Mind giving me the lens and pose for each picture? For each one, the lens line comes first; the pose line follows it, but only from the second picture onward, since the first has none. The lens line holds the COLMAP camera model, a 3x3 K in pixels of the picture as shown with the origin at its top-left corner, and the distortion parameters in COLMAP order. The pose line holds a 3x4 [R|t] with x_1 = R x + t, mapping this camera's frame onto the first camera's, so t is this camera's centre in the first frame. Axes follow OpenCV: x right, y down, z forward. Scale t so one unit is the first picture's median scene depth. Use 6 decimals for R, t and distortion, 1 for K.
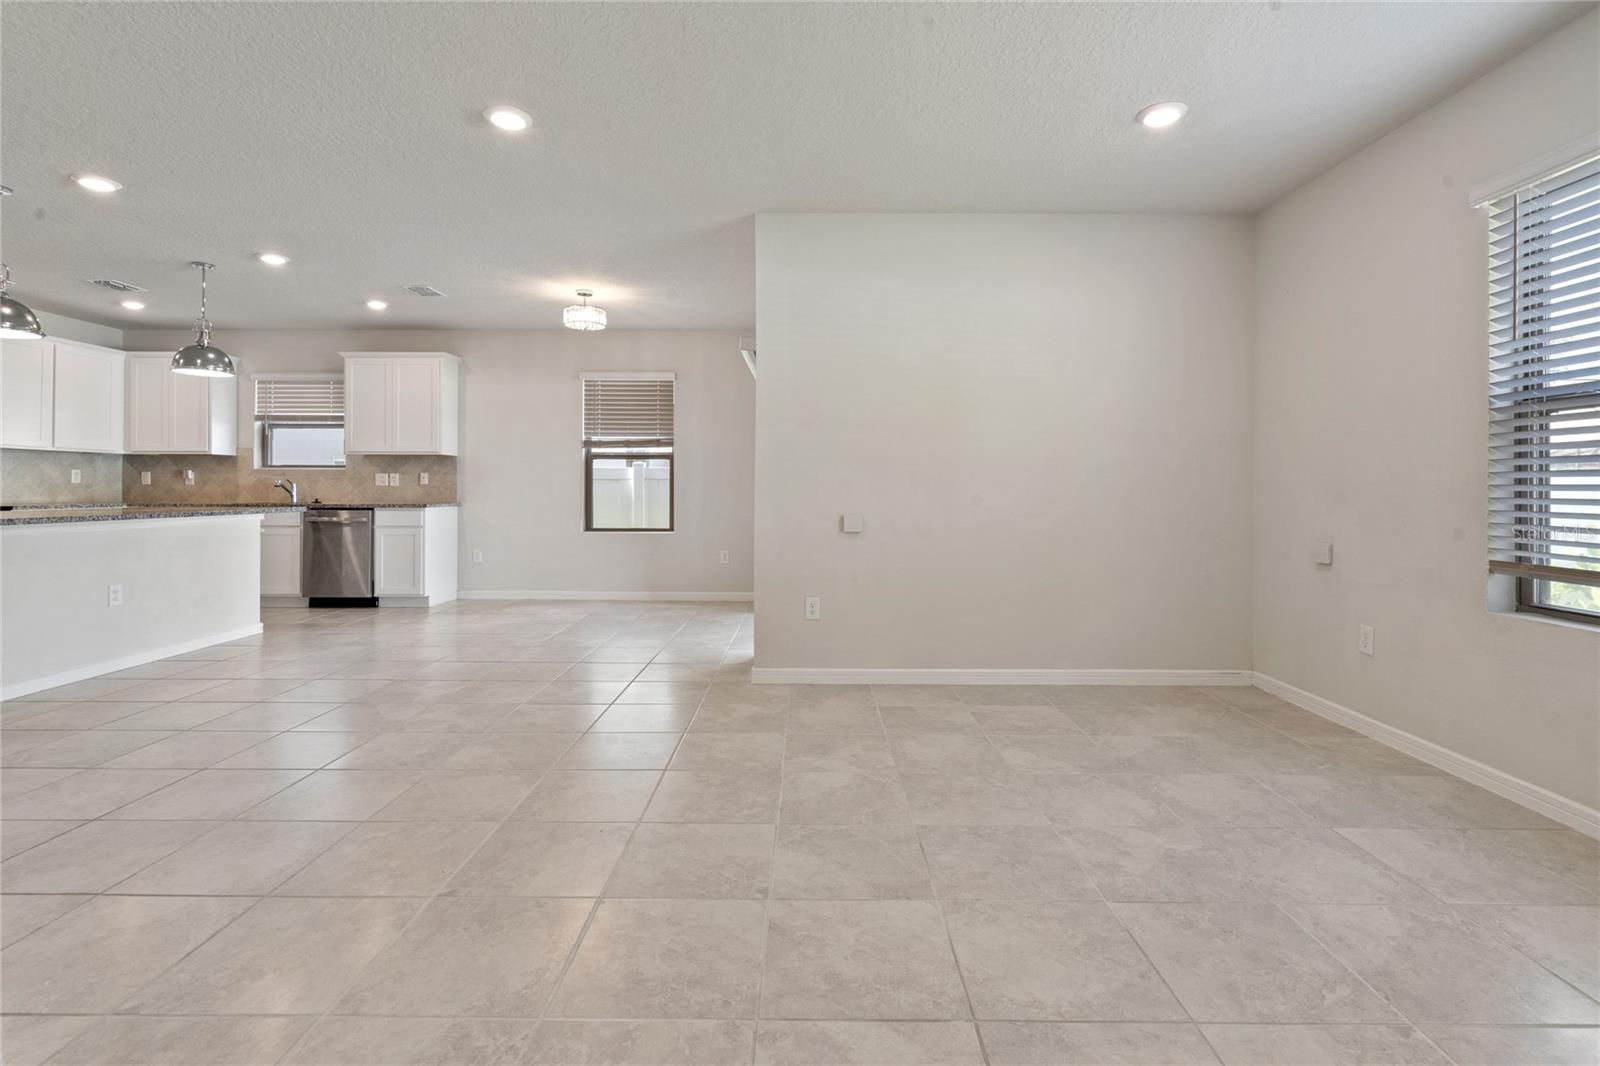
lens RADIAL K [[742.3, 0, 803.5], [0, 742.3, 487.3], [0, 0, 1]] dist [0.002014, -0.000706]
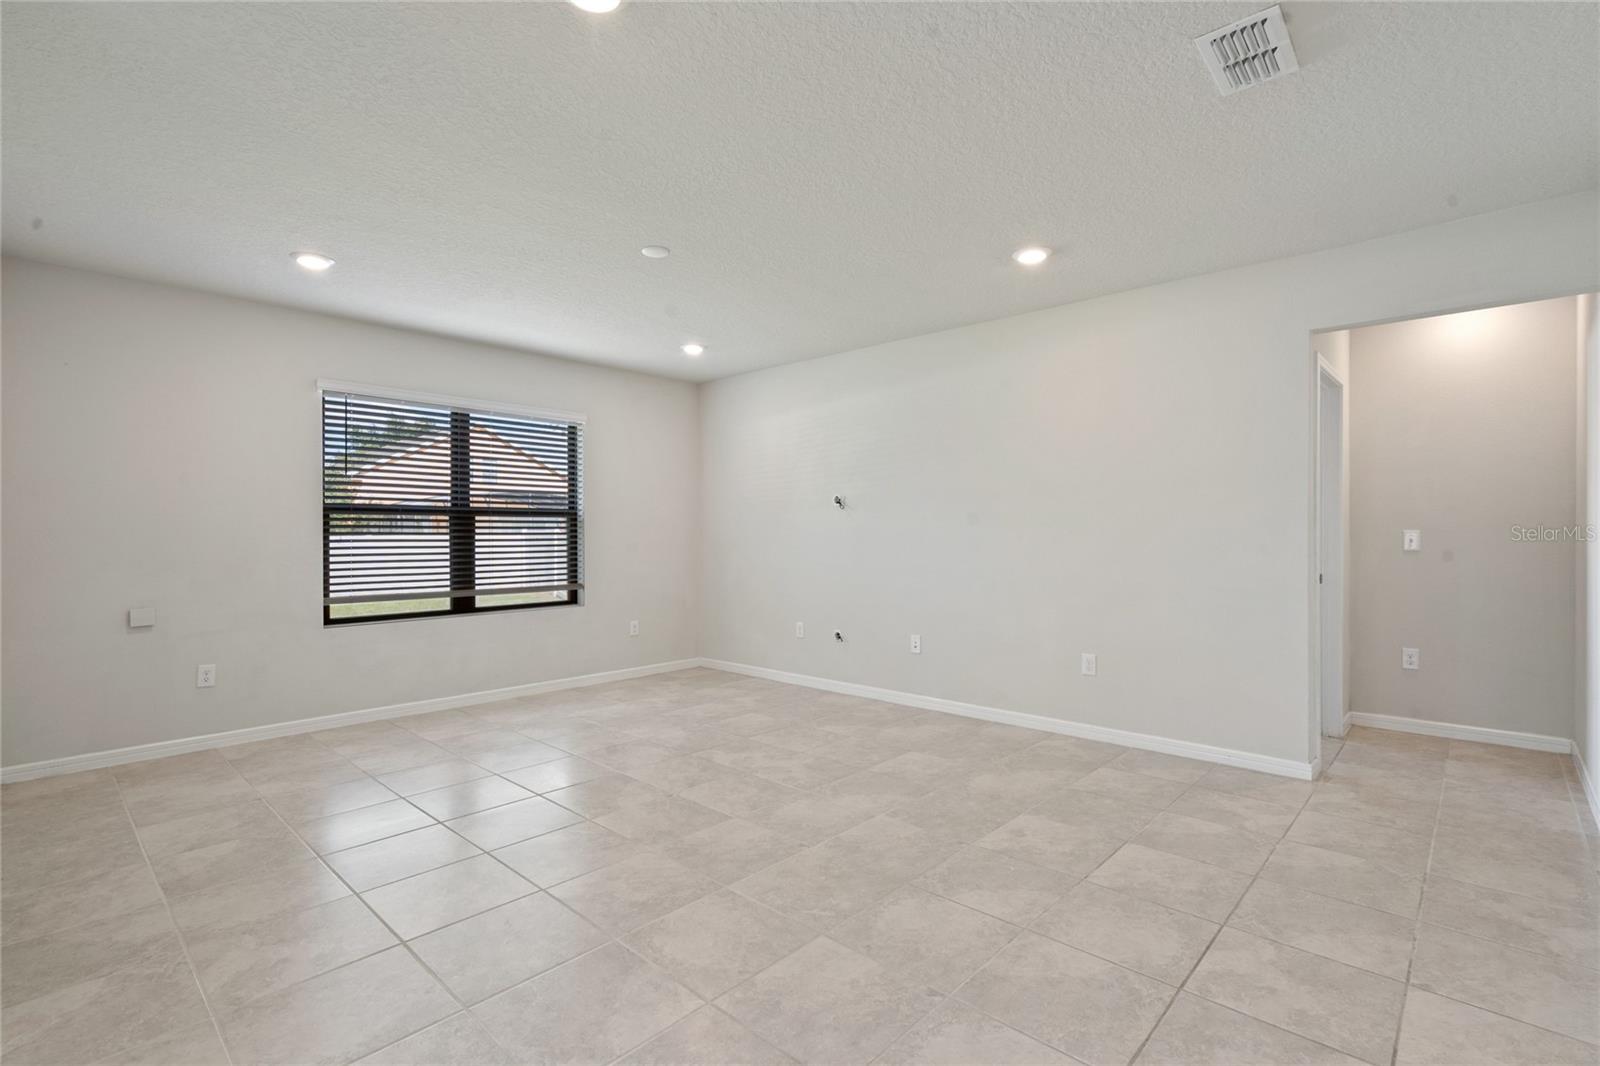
lens RADIAL K [[742.3, 0, 802.1], [0, 742.3, 534.6], [0, 0, 1]] dist [0.002014, -0.000706]
pose [[-0.735242, -0.000484, 0.677805, -0.415566], [0.000519, 0.999999, 0.001277, -0.019747], [-0.677805, 0.001290, -0.735241, 0.588132]]
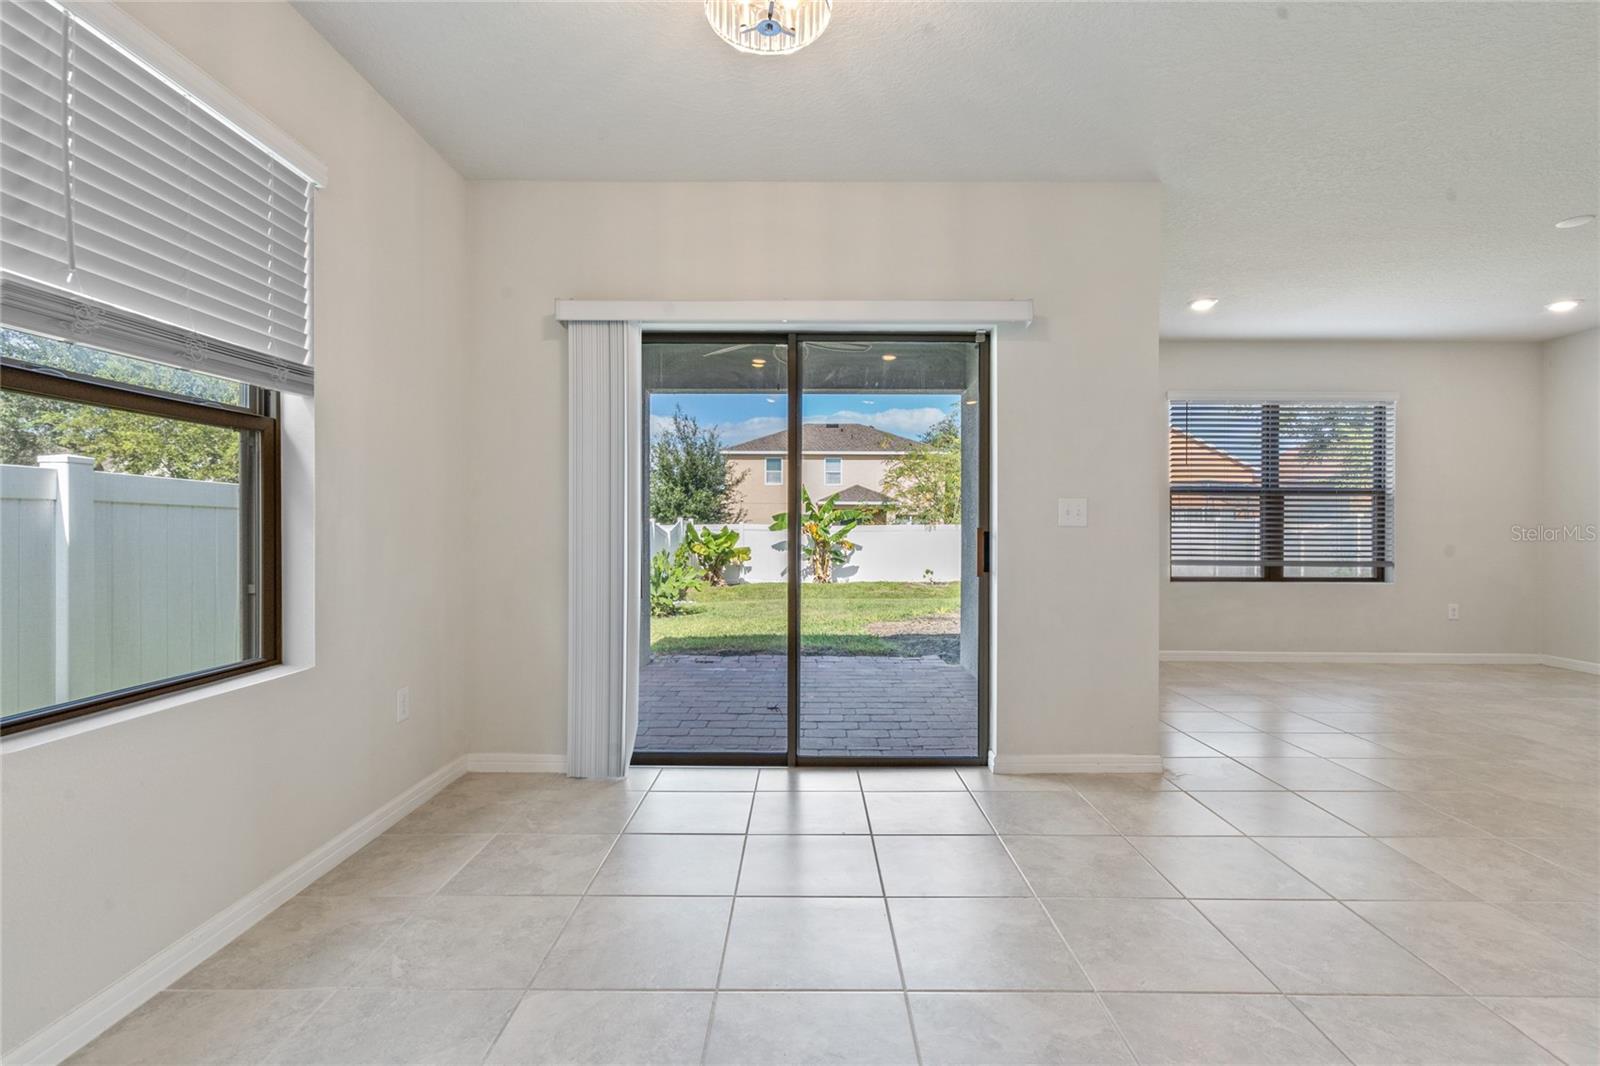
lens RADIAL K [[742.3, 0, 801.7], [0, 742.3, 530.9], [0, 0, 1]] dist [0.002014, -0.000706]
pose [[-0.001801, -0.009821, 0.999950, -0.513171], [-0.006493, 0.999931, 0.009810, -0.001382], [-0.999977, -0.006475, -0.001865, 0.821774]]
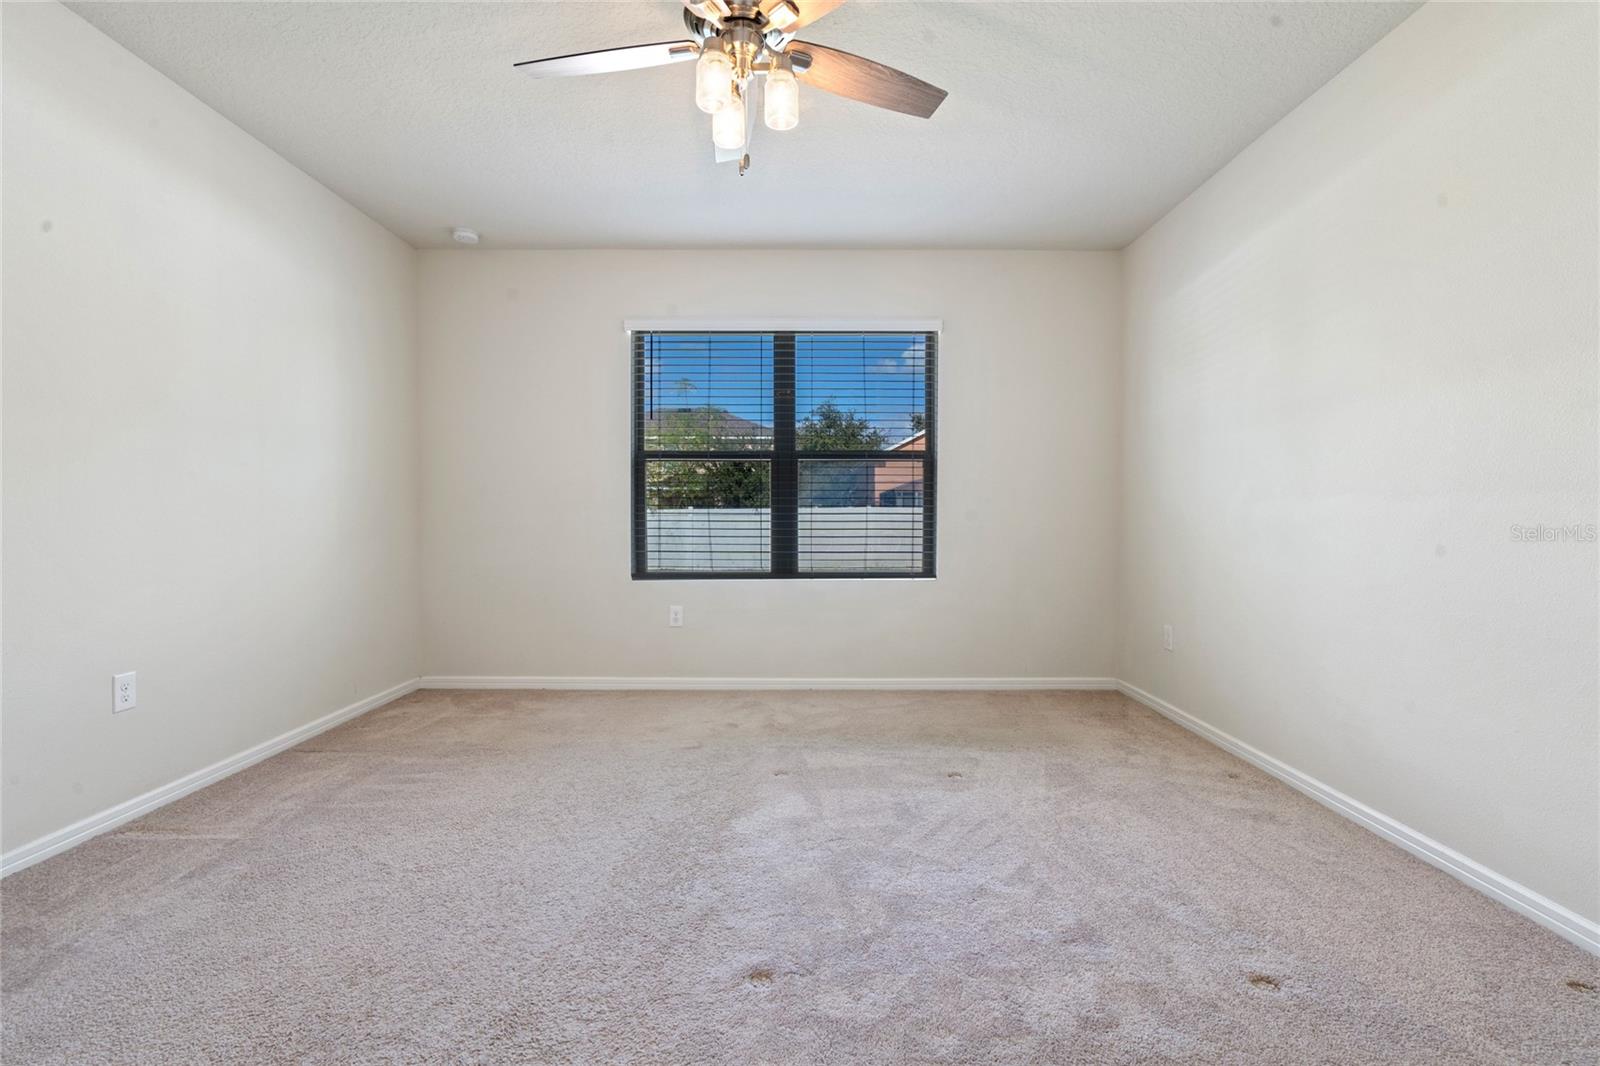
lens RADIAL K [[742.3, 0, 787.7], [0, 742.3, 526.3], [0, 0, 1]] dist [0.002014, -0.000706]
pose [[-0.004849, -0.020903, 0.999770, -0.275477], [-0.004535, 0.999772, 0.020881, 0.005721], [-0.999978, -0.004433, -0.004943, 0.256584]]
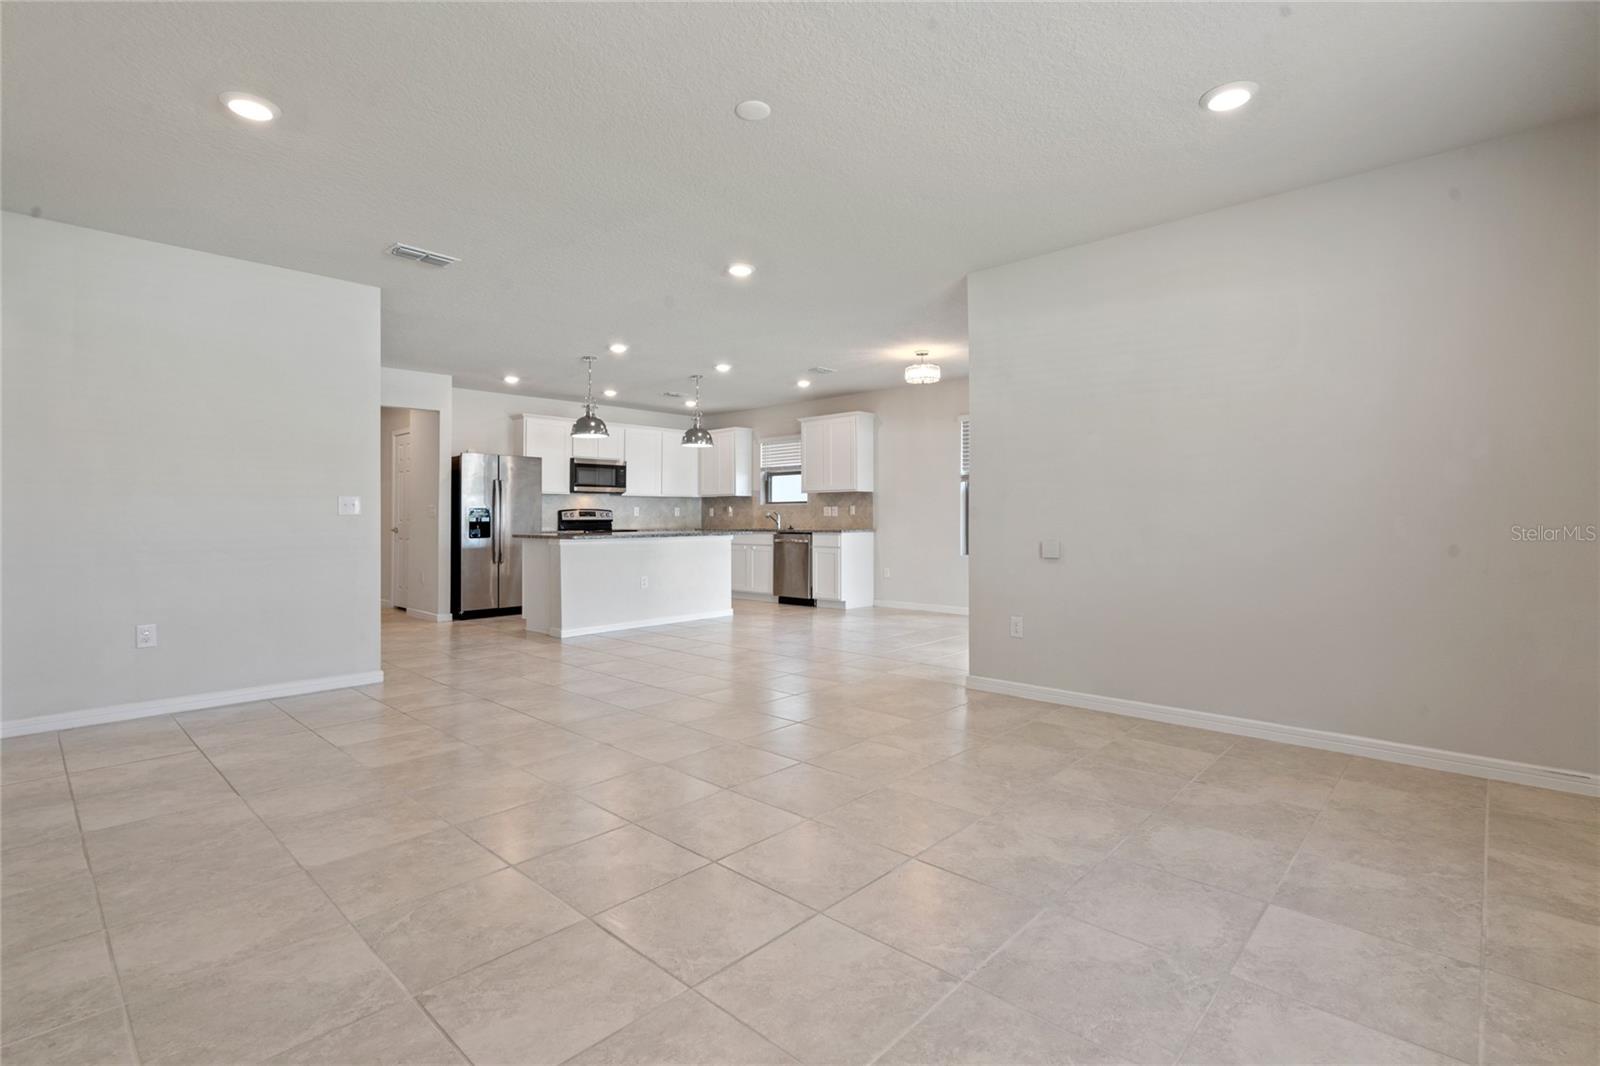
lens RADIAL K [[742.3, 0, 807.2], [0, 742.3, 509.6], [0, 0, 1]] dist [0.002014, -0.000706]
pose [[0.739022, -0.013588, -0.673544, 0.308719], [0.007948, 0.999903, -0.011451, 0.001328], [0.673634, 0.003109, 0.739058, -0.002415]]
